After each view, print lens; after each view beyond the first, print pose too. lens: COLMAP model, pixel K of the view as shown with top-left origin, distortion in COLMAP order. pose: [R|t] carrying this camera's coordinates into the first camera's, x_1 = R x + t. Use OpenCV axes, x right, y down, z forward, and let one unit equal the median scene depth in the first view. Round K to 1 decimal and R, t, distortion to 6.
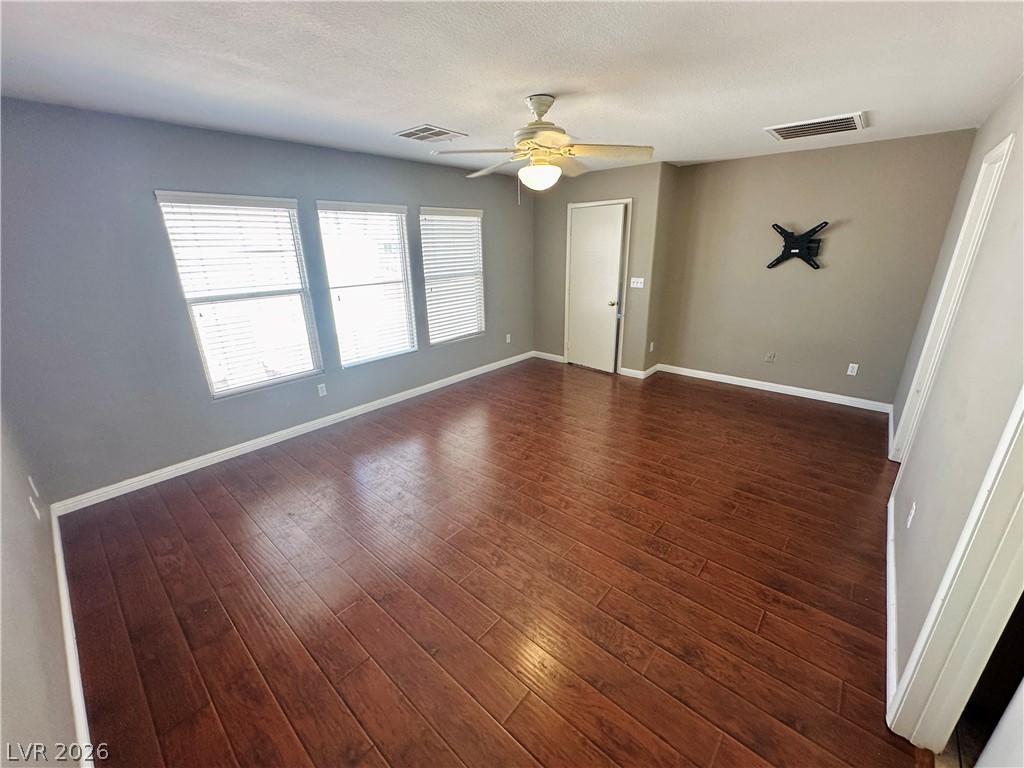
lens RADIAL K [[409.7, 0, 508.6], [0, 409.7, 385.8], [0, 0, 1]] dist [-0.000322, -0.000022]
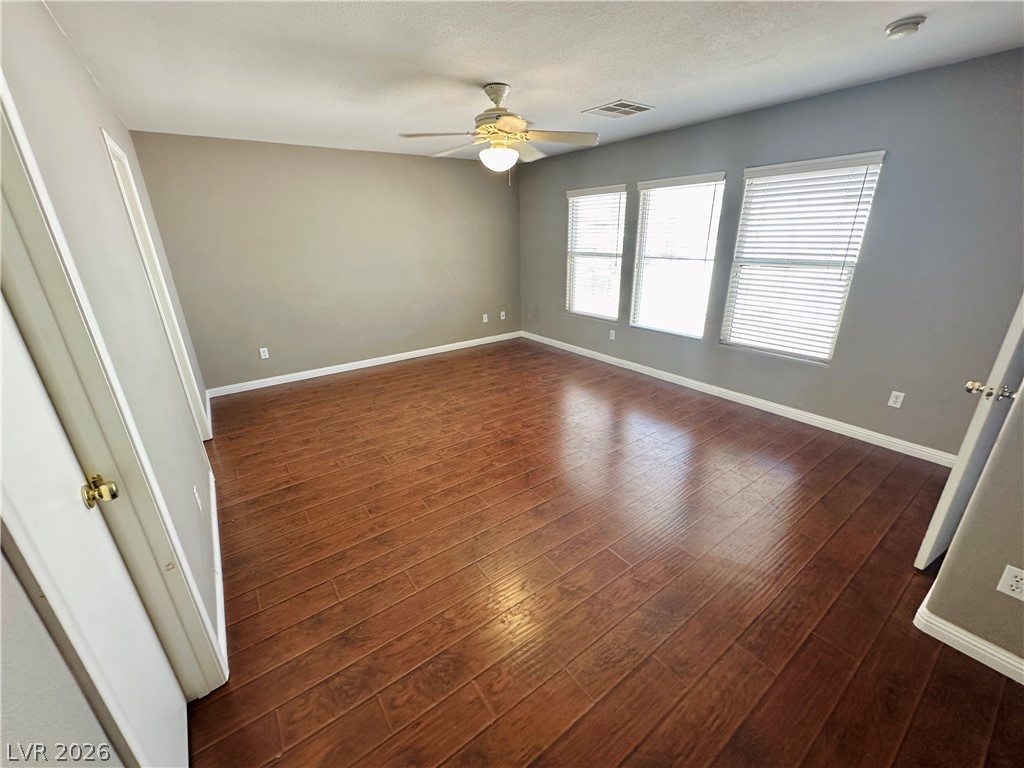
lens RADIAL K [[409.7, 0, 510.4], [0, 409.7, 382.3], [0, 0, 1]] dist [-0.000322, -0.000022]
pose [[-0.225219, 0.356264, -0.906836, 1.059951], [-0.300106, 0.860130, 0.412448, -0.375557], [0.926937, 0.365038, -0.086801, 1.107624]]
